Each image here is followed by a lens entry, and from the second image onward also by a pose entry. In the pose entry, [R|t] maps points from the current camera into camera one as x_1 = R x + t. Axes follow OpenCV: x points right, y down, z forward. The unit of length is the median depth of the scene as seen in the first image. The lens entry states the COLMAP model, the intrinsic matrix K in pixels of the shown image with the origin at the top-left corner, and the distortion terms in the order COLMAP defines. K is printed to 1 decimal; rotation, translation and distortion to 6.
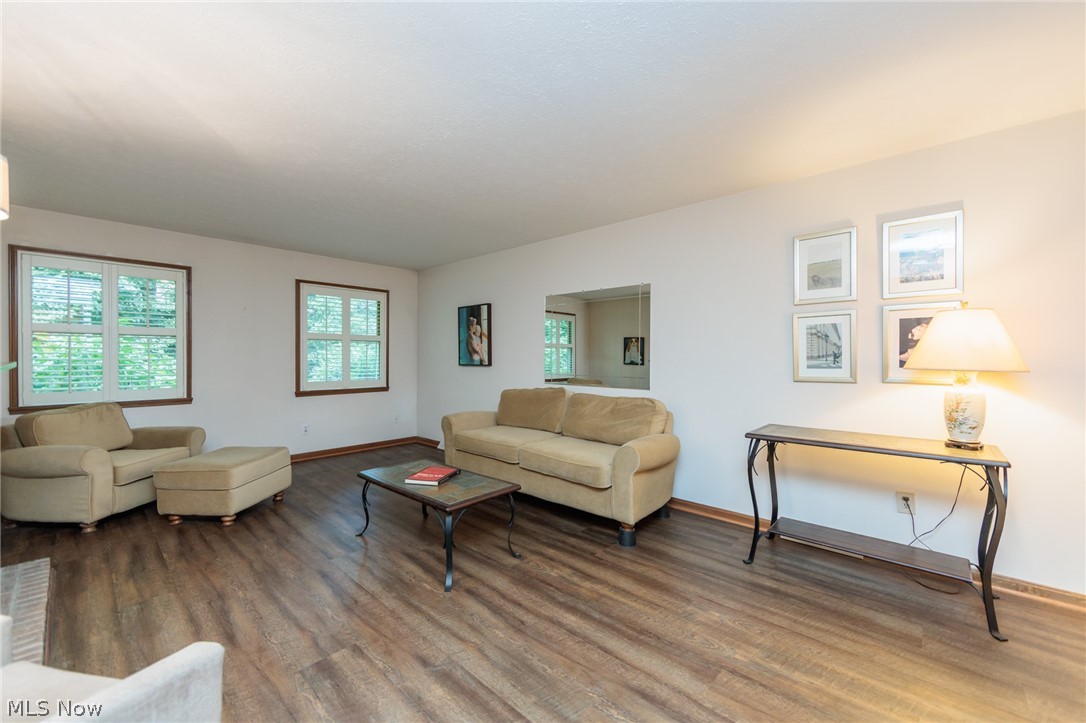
lens RADIAL K [[426.7, 0, 549.9], [0, 426.7, 356.0], [0, 0, 1]] dist [-0.002172, 0.000587]
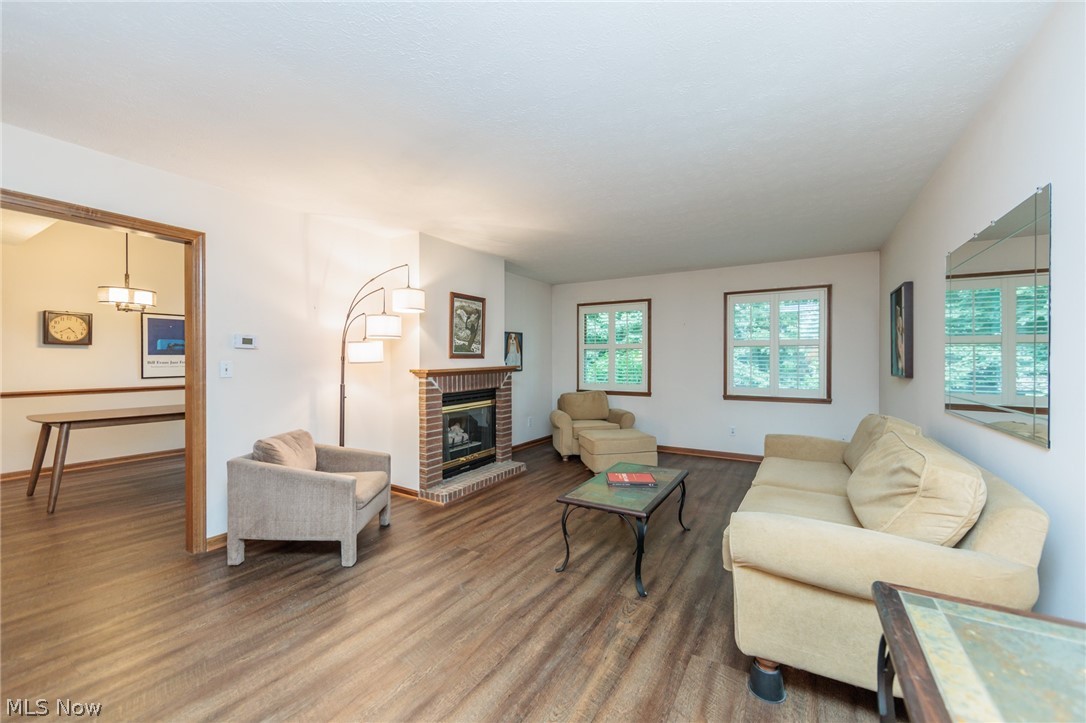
lens RADIAL K [[426.7, 0, 550.3], [0, 426.7, 364.3], [0, 0, 1]] dist [-0.002172, 0.000587]
pose [[0.194695, 0.004652, -0.980853, 0.854806], [0.003353, 0.999980, 0.005408, -0.005680], [0.980858, -0.004342, 0.194675, 0.750555]]
